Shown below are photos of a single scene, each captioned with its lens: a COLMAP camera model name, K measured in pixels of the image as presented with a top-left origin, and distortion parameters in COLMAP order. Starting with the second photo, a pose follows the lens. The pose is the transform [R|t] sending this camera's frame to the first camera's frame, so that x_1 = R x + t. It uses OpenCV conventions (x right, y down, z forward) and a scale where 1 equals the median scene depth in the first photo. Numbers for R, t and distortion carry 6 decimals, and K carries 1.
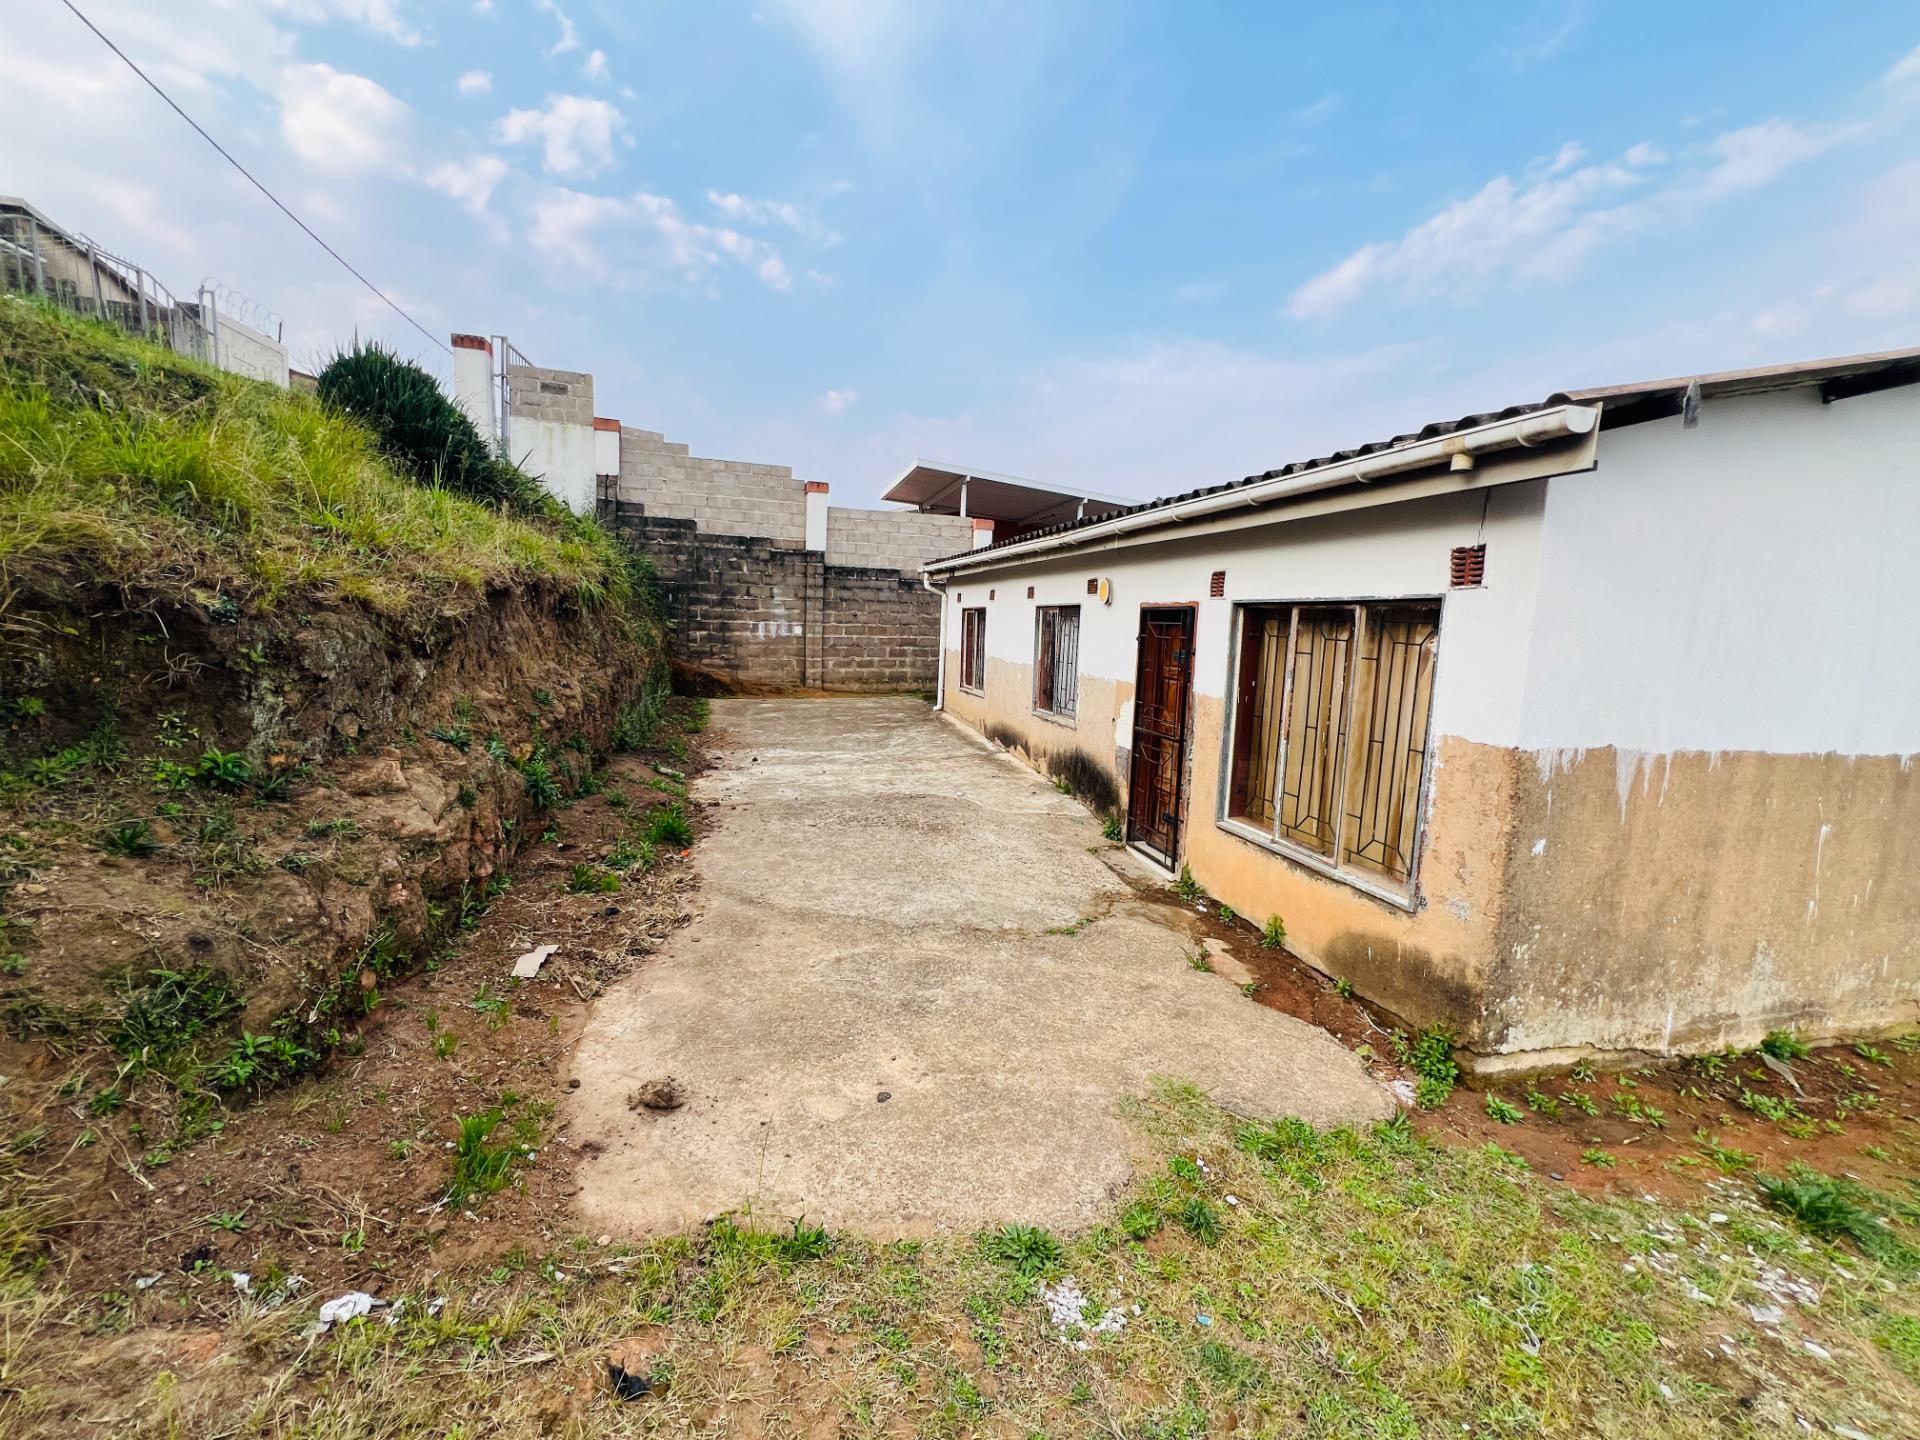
lens RADIAL K [[768.7, 0, 960.0], [0, 768.7, 720.0], [0, 0, 1]] dist [-0.000004, 0.000028]
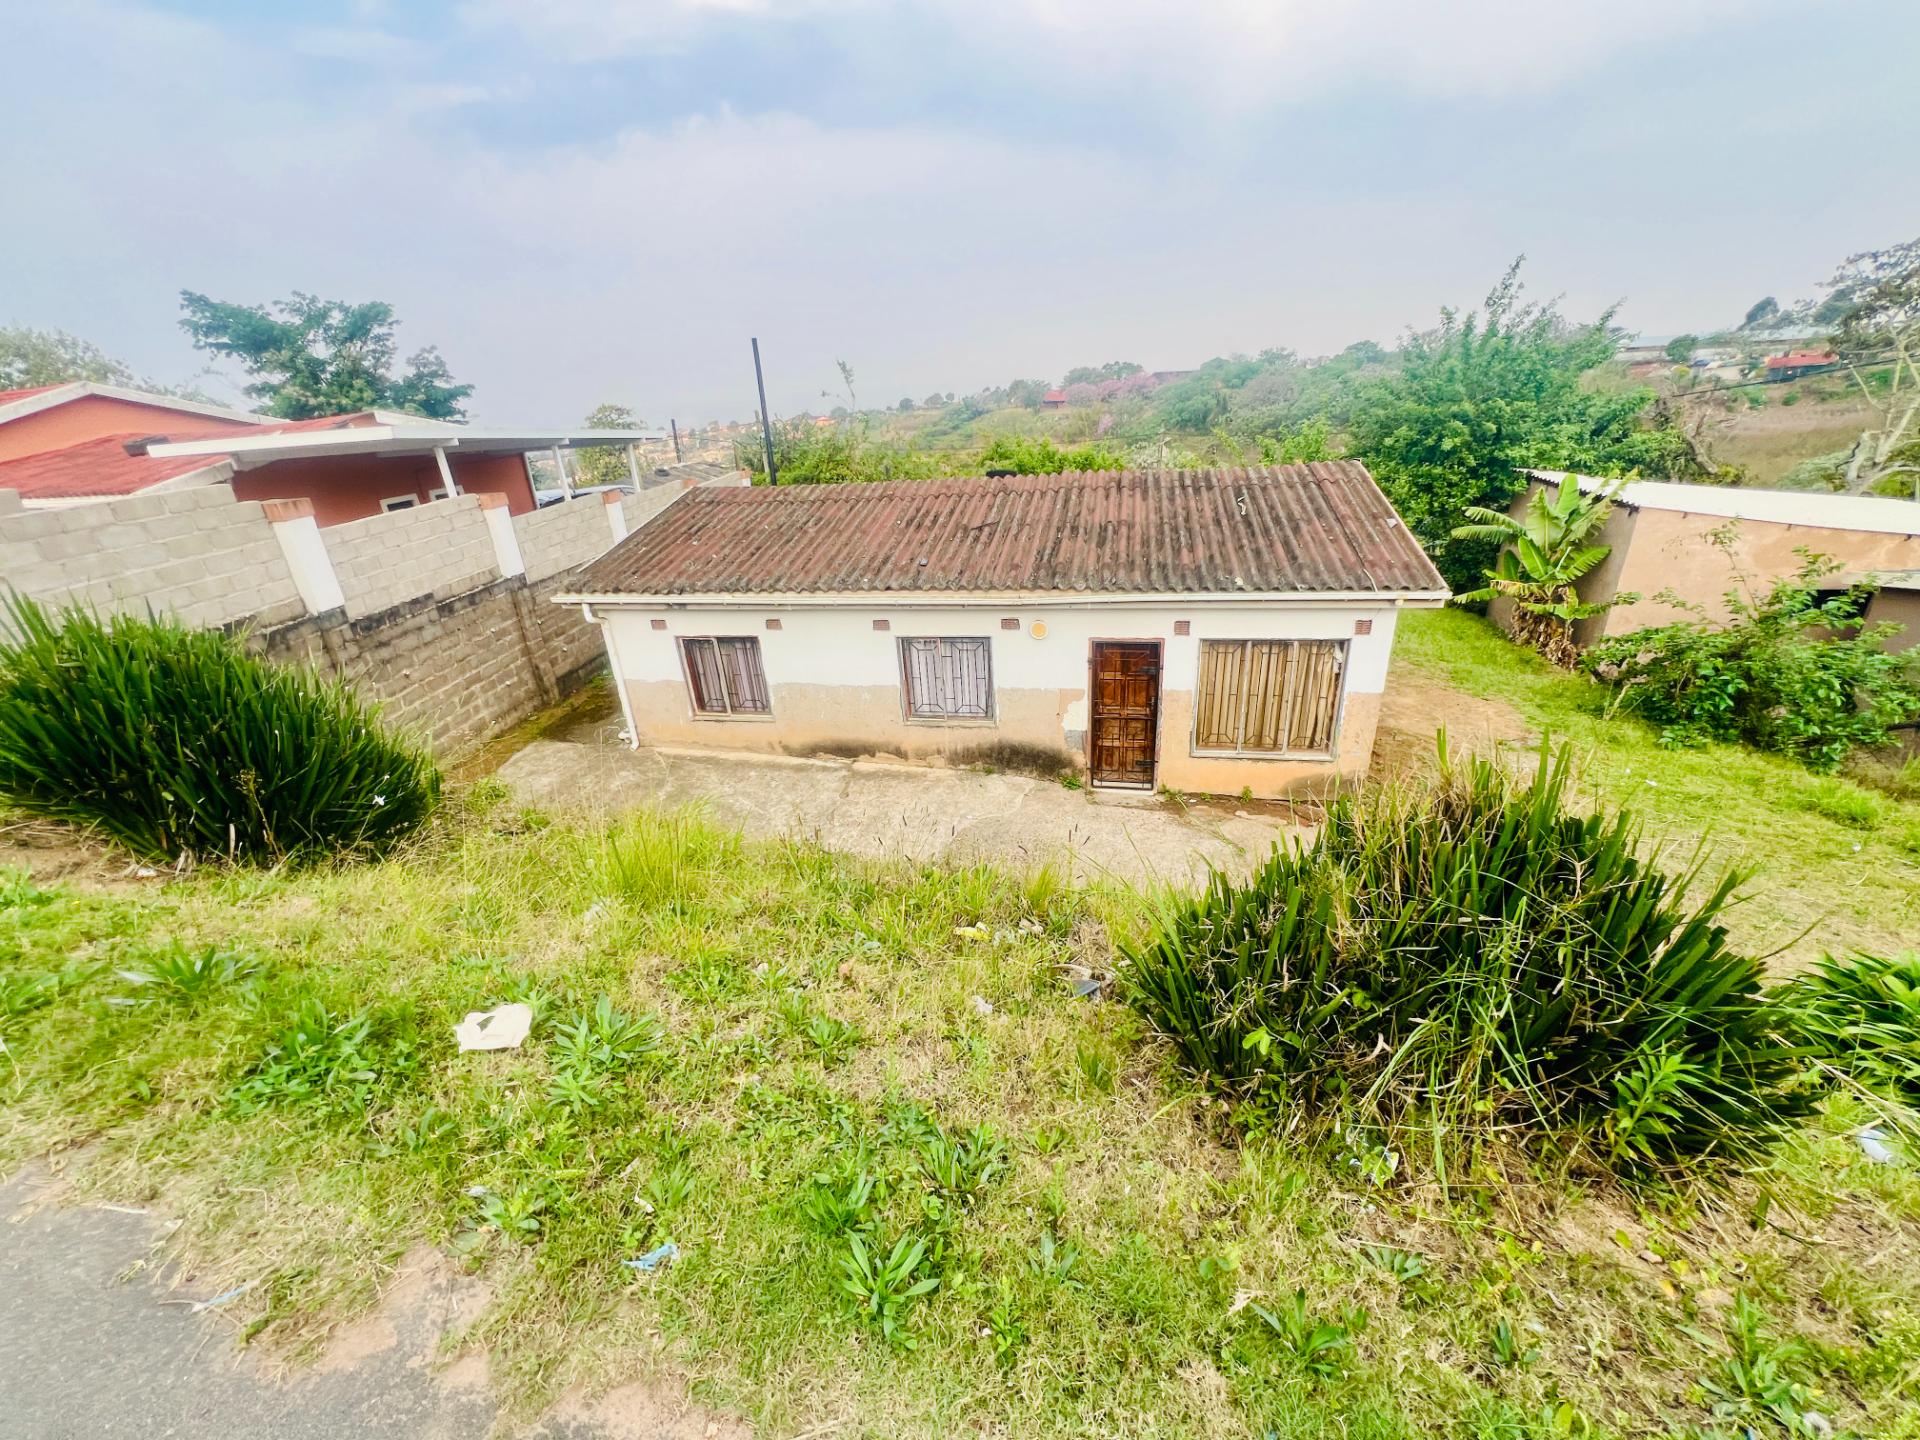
lens RADIAL K [[776.4, 0, 960.0], [0, 776.4, 720.0], [0, 0, 1]] dist [-0.001156, -0.000039]
pose [[0.449311, -0.427750, 0.784315, -1.049732], [0.191412, 0.903628, 0.383167, -0.599086], [-0.872629, -0.022034, 0.487886, 0.488293]]
